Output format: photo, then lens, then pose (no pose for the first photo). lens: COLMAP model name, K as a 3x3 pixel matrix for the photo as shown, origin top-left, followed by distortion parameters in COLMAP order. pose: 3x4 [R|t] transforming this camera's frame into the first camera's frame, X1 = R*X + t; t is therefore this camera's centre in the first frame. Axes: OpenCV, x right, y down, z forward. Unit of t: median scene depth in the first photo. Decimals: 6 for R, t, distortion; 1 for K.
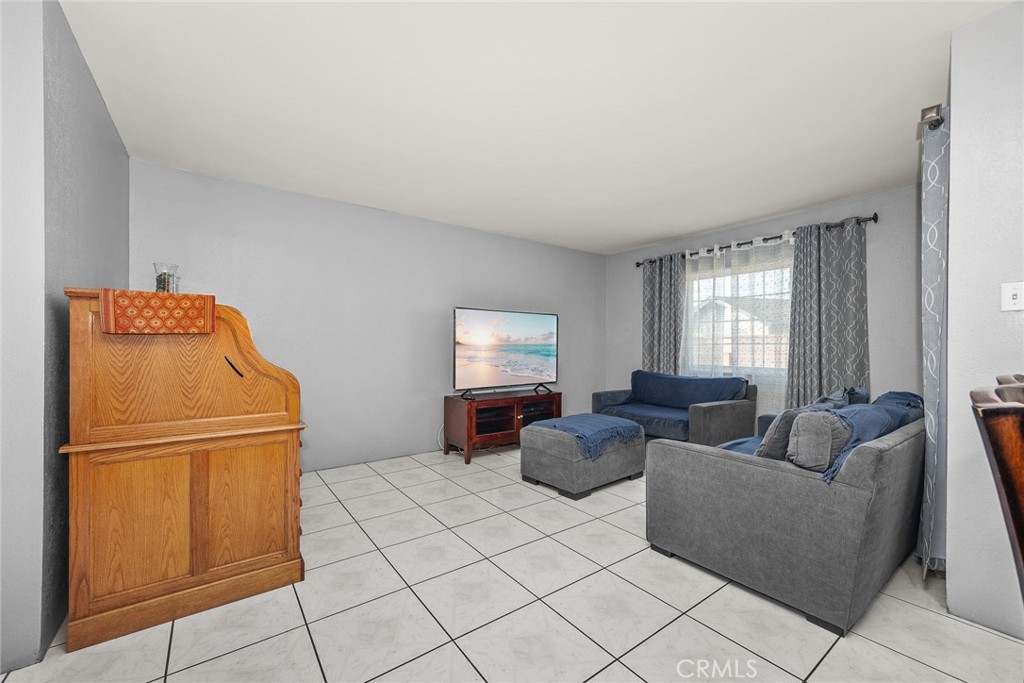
lens RADIAL K [[397.5, 0, 498.8], [0, 397.5, 345.4], [0, 0, 1]] dist [-0.000976, -0.000020]
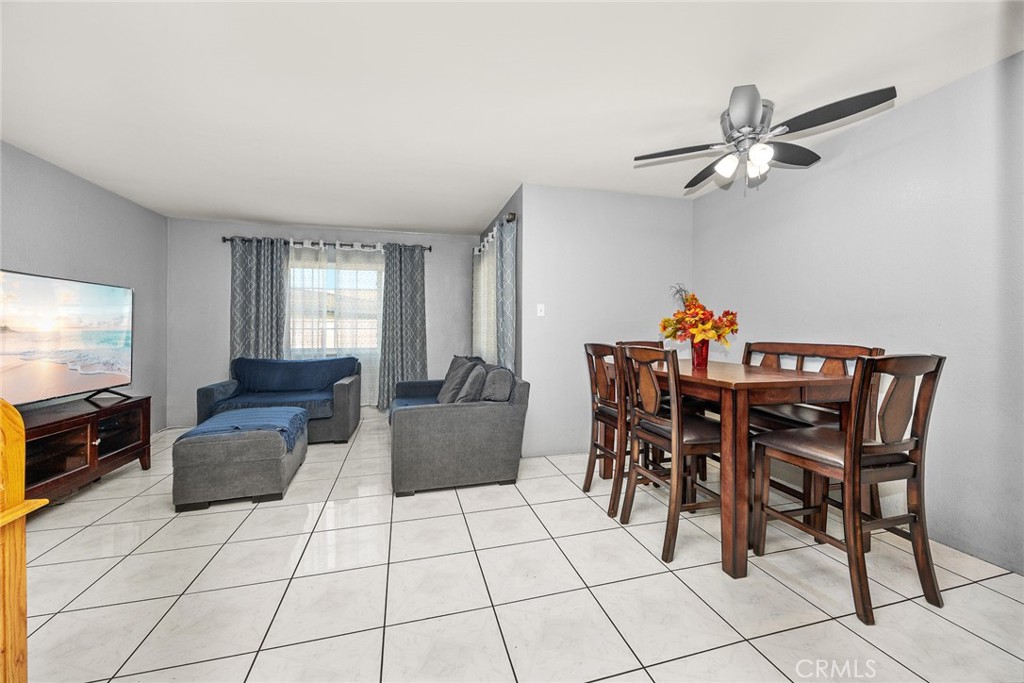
lens RADIAL K [[397.5, 0, 498.8], [0, 397.5, 345.4], [0, 0, 1]] dist [-0.000976, -0.000020]
pose [[0.371918, -0.047452, 0.927052, -0.310588], [0.000766, 0.998708, 0.050812, -0.014236], [-0.928265, -0.018188, 0.371474, 0.118718]]
